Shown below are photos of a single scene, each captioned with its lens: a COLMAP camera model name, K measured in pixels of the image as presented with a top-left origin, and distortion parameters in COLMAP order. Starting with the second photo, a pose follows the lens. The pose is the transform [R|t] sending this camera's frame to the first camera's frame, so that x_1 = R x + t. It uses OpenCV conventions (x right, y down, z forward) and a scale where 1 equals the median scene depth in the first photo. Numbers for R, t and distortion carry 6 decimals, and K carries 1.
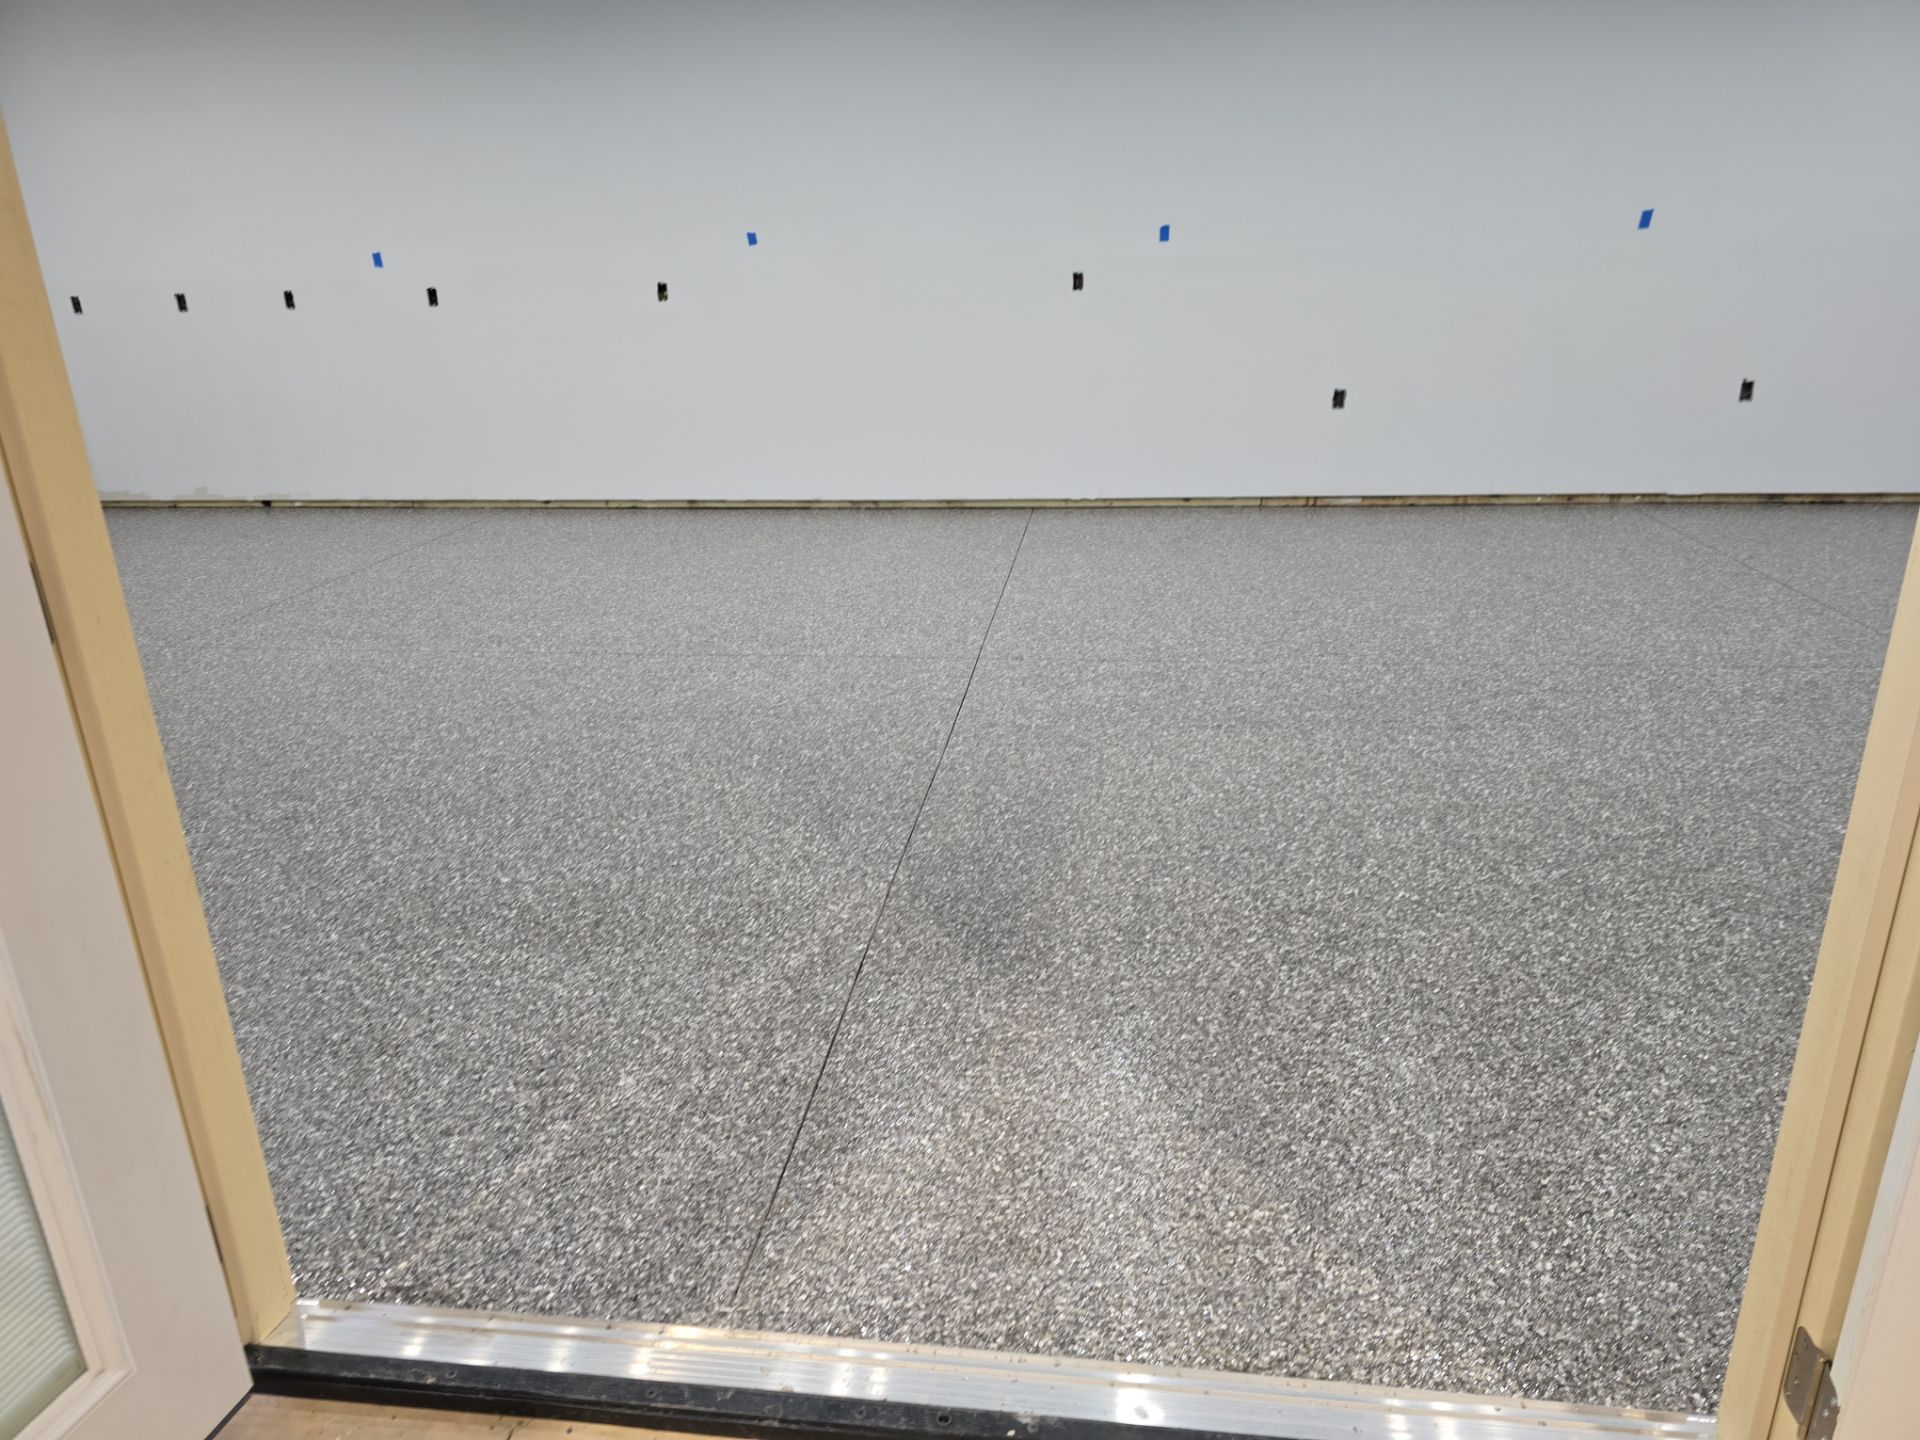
lens RADIAL K [[1275.7, 0, 955.5], [0, 1275.7, 716.6], [0, 0, 1]] dist [0.074163, -0.079450]
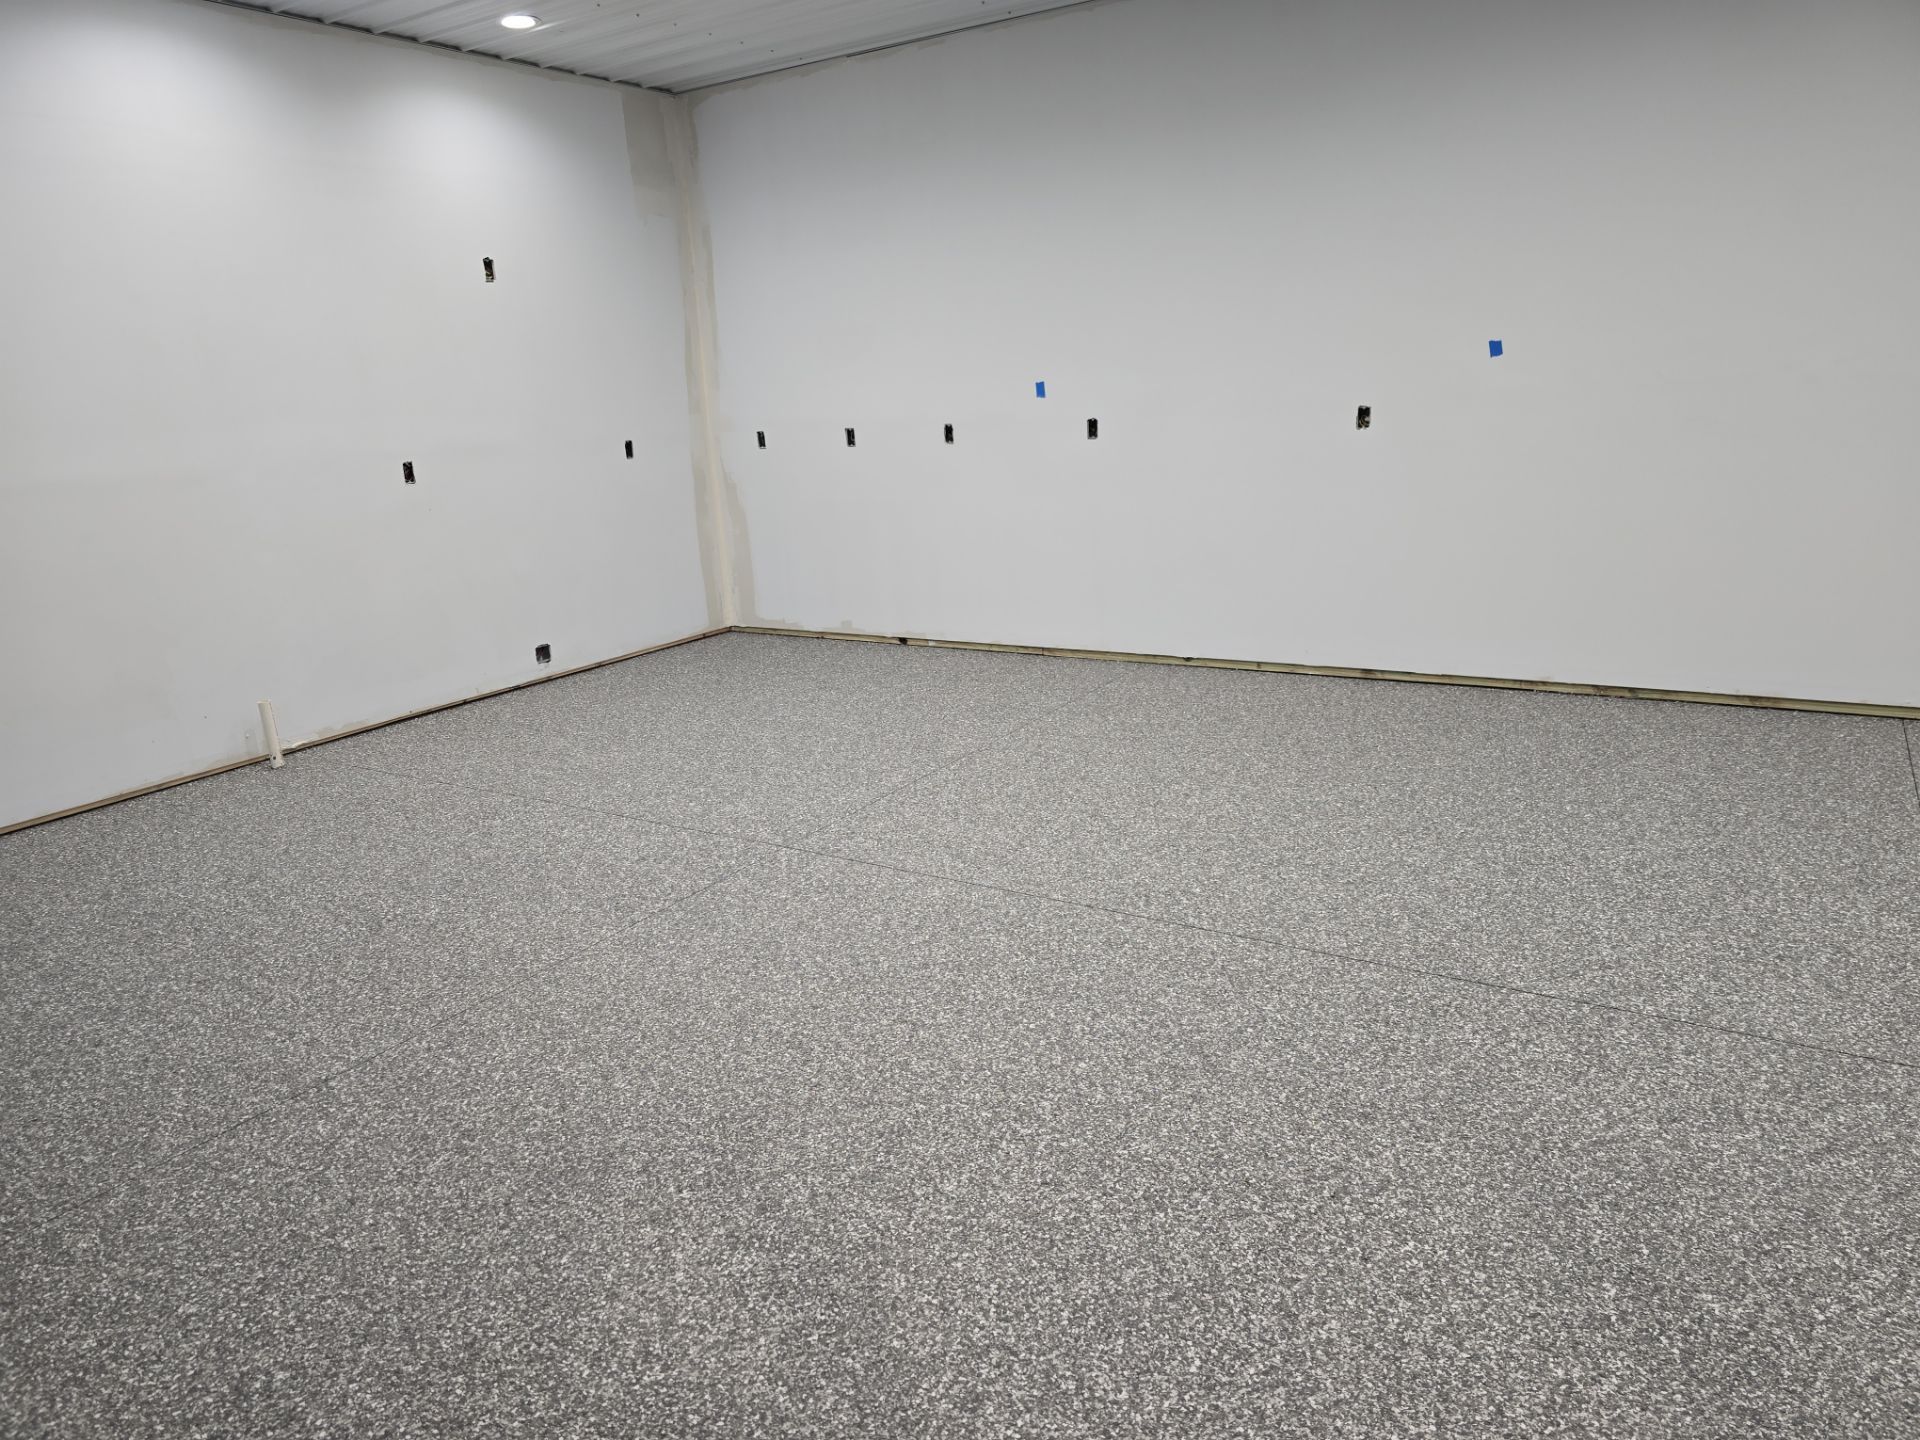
lens RADIAL K [[1275.7, 0, 955.5], [0, 1275.7, 716.6], [0, 0, 1]] dist [0.074163, -0.079450]
pose [[0.902701, 0.086233, -0.421539, -0.168523], [-0.112575, 0.992918, -0.037955, -0.139648], [0.415280, 0.081716, 0.906016, 0.296668]]
